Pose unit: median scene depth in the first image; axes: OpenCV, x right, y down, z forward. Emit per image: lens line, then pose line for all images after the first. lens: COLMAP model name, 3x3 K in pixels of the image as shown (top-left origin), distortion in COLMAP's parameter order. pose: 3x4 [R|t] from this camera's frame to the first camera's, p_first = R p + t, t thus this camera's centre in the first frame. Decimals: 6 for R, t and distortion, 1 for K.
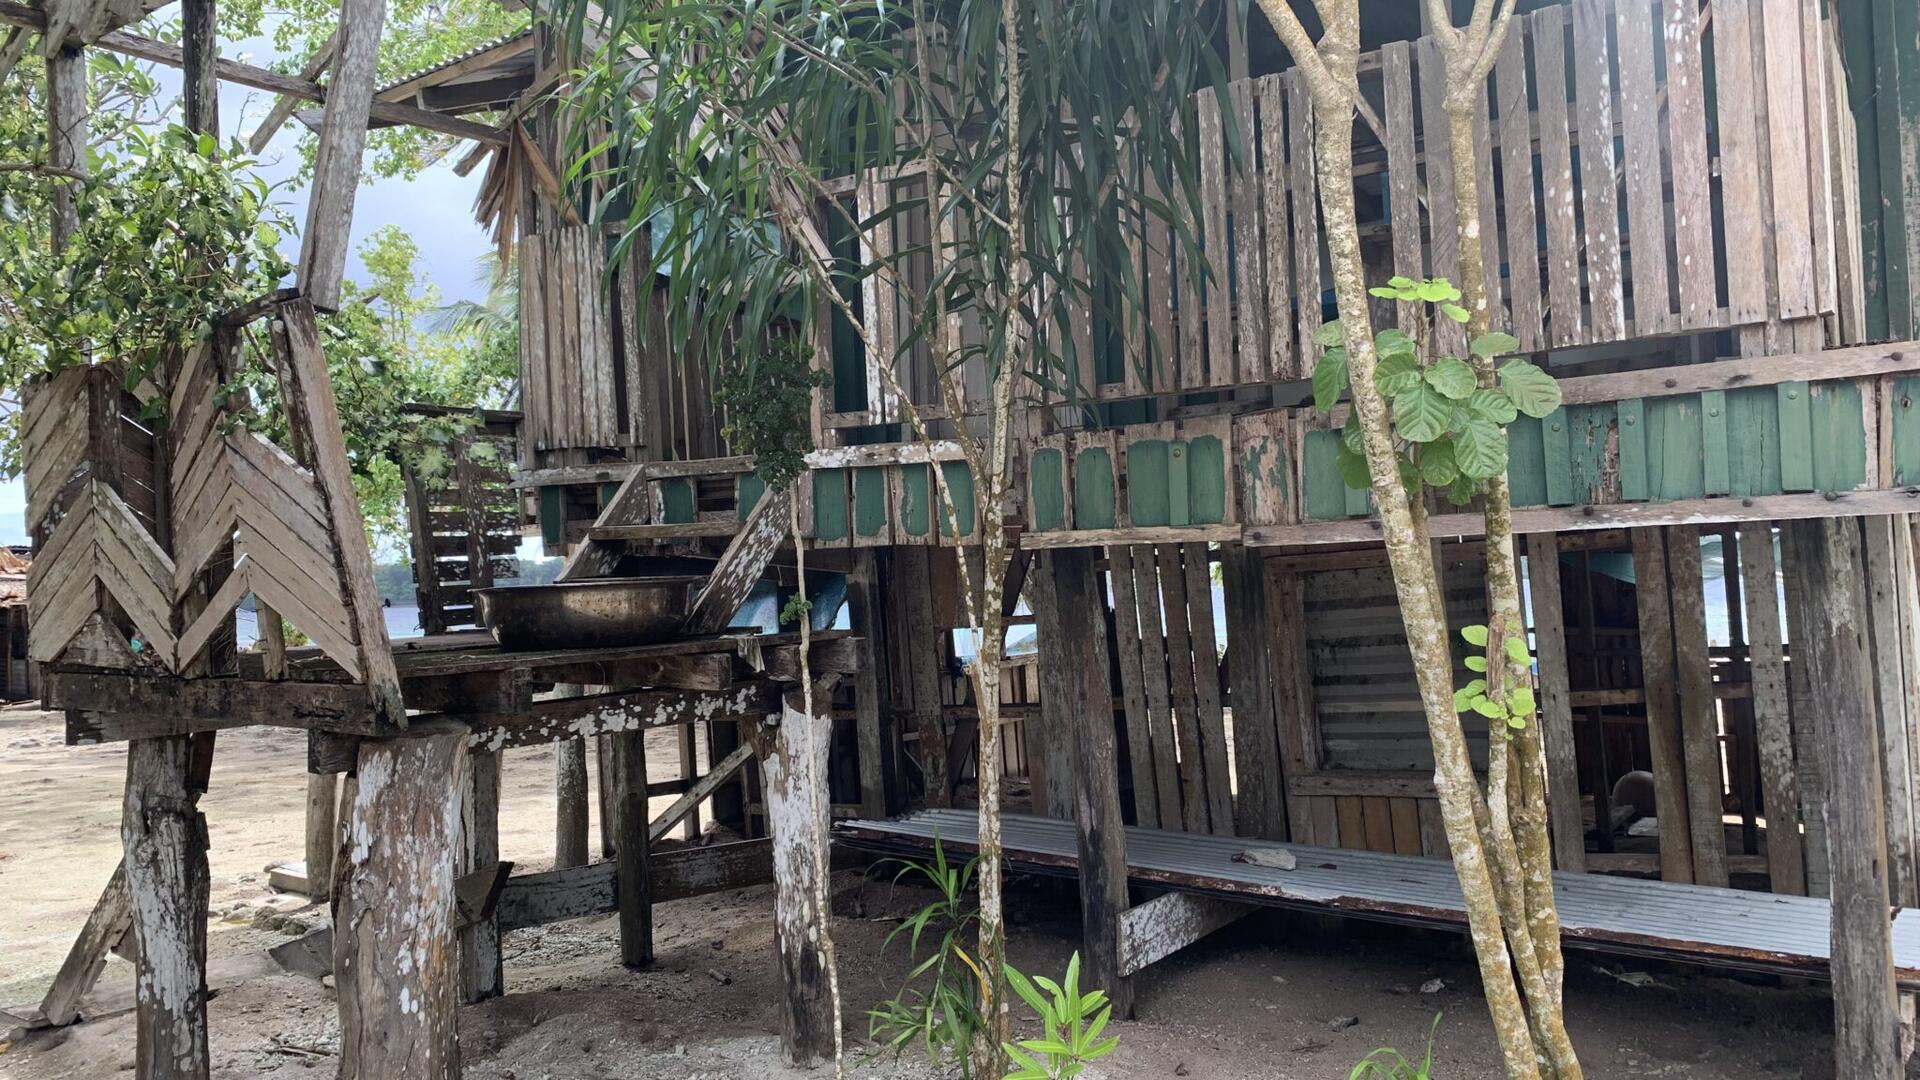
lens RADIAL K [[1451.1, 0, 982.6], [0, 1451.1, 492.3], [0, 0, 1]] dist [0.118399, -0.262137]
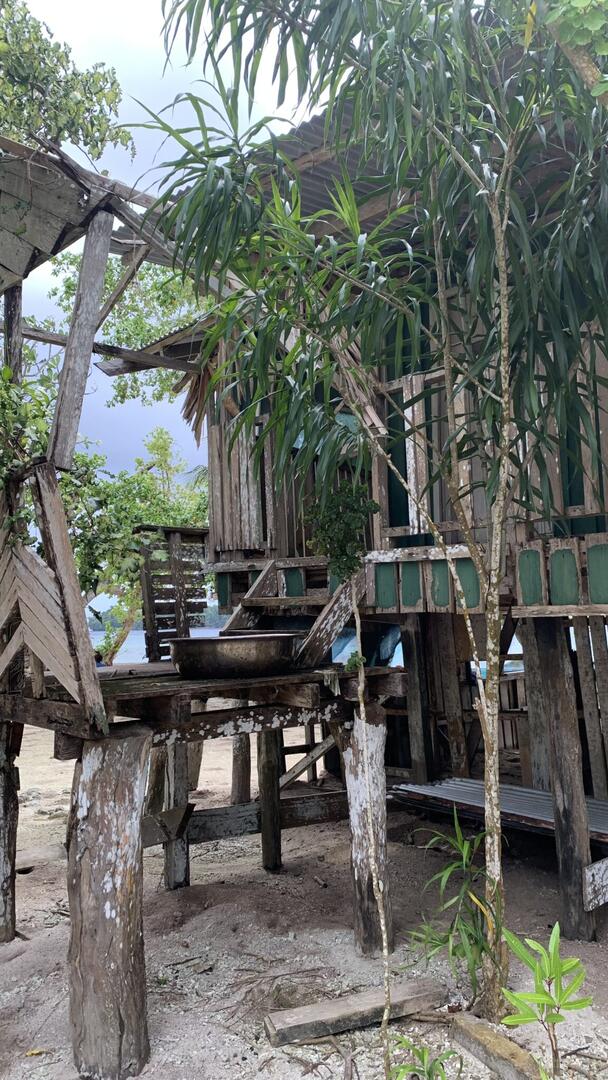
lens RADIAL K [[816.2, 0, 304.0], [0, 816.2, 540.0], [0, 0, 1]] dist [0.118399, -0.262137]
pose [[0.975496, -0.007801, -0.219877, 0.004225], [0.000042, 0.999378, -0.035269, -0.010939], [0.220015, 0.034396, 0.974890, 0.129818]]
